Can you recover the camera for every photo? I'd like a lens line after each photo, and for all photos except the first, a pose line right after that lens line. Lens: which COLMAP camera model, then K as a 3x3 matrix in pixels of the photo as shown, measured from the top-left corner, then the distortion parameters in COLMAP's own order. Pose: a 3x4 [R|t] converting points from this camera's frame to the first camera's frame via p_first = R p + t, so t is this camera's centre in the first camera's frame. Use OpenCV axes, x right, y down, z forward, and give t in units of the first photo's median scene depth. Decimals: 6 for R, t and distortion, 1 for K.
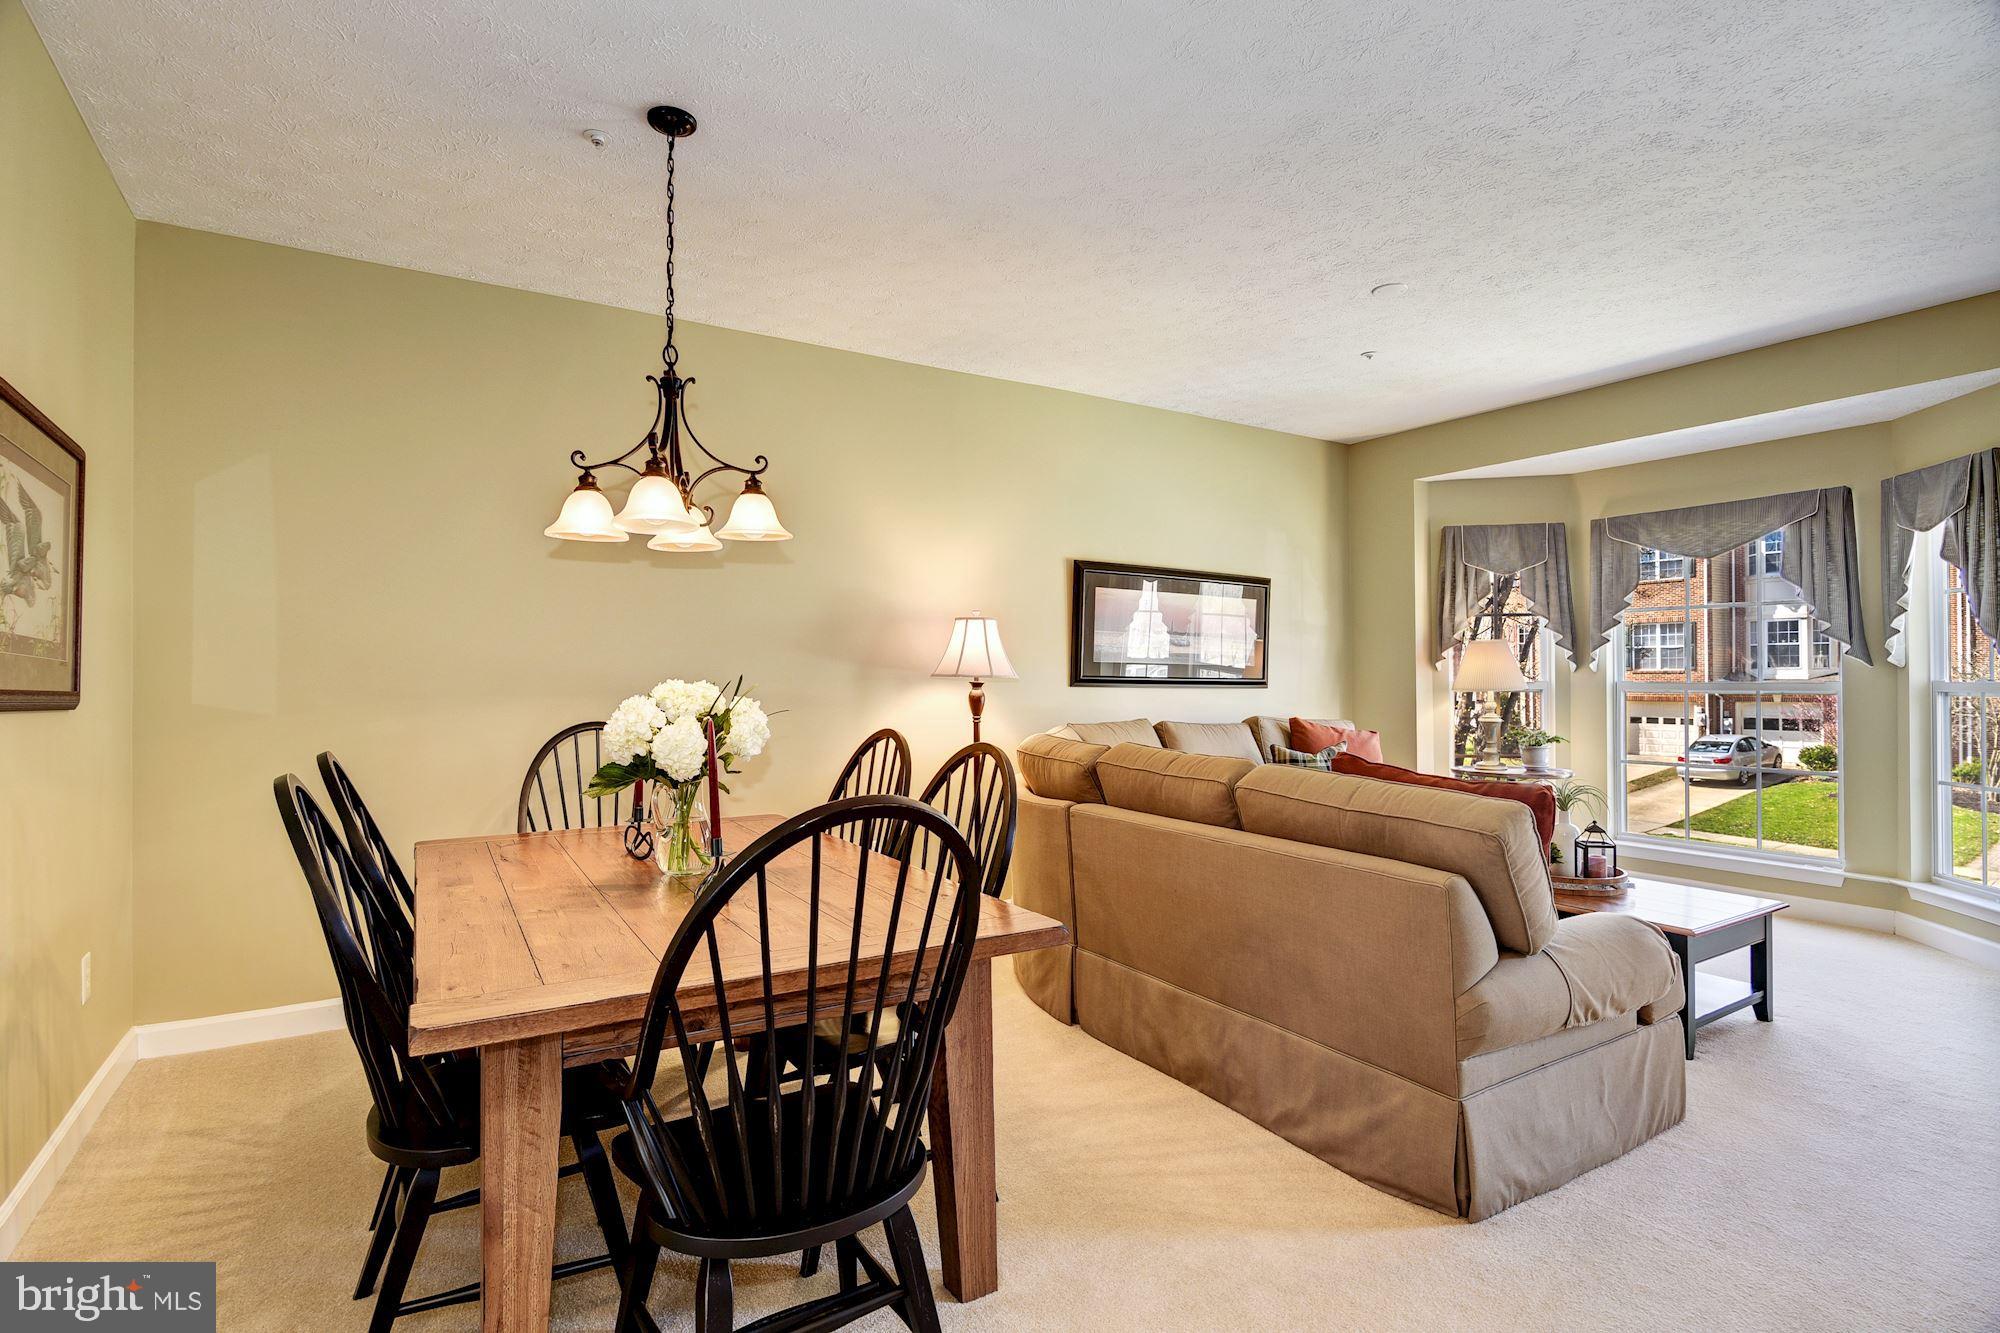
lens RADIAL K [[985.6, 0, 1000.0], [0, 985.6, 666.5], [0, 0, 1]] dist [-0.011949, -0.001085]
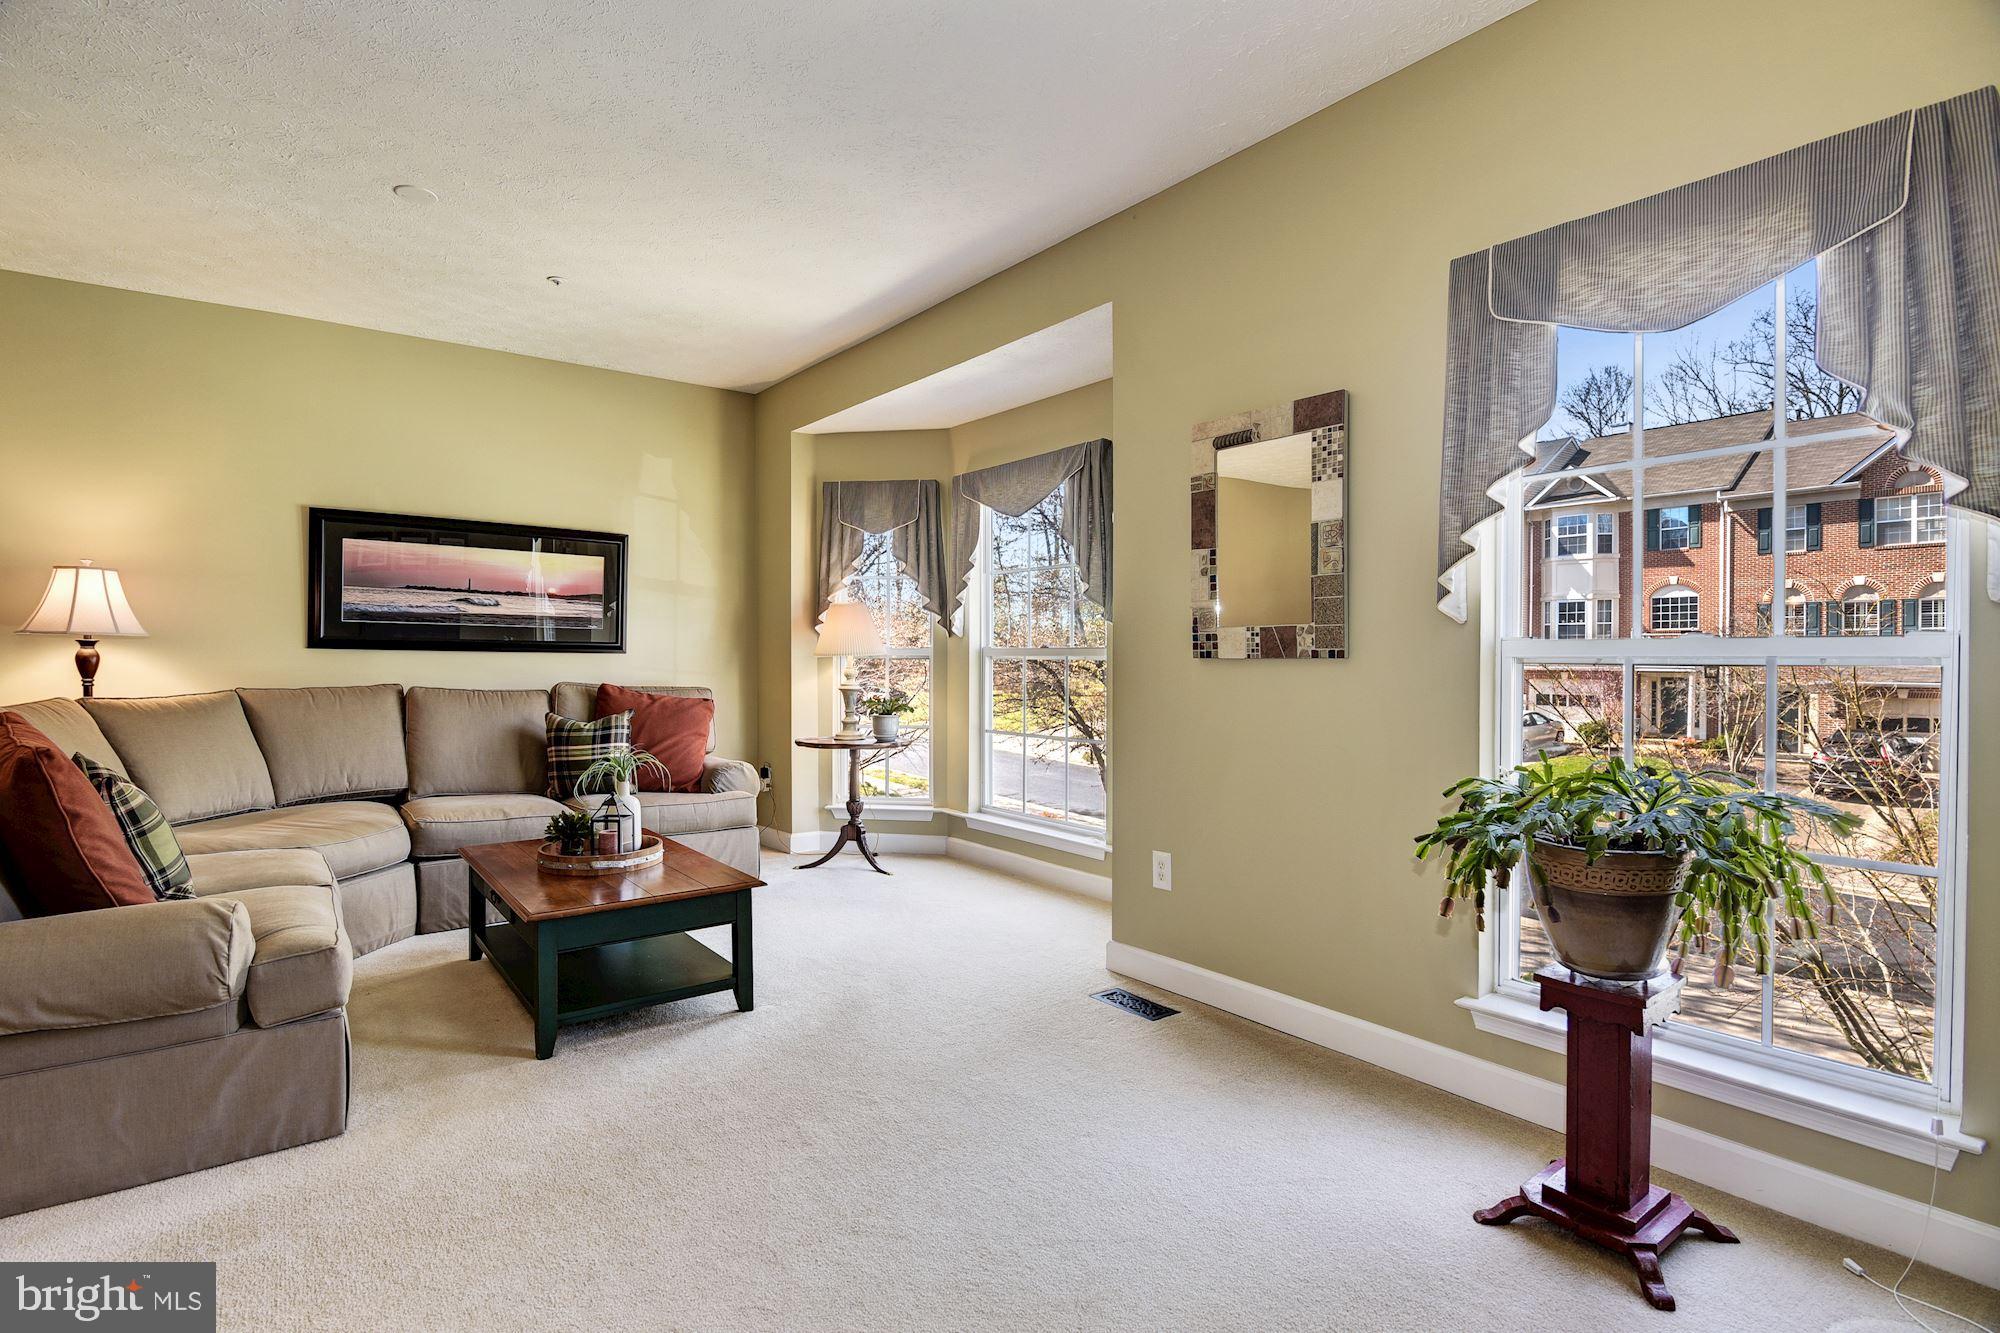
lens RADIAL K [[985.6, 0, 1000.0], [0, 985.6, 666.5], [0, 0, 1]] dist [-0.011949, -0.001085]
pose [[0.995171, 0.001980, 0.098136, 0.539275], [-0.004188, 0.999742, 0.022304, 0.012740], [-0.098066, -0.022607, 0.994923, 0.042966]]
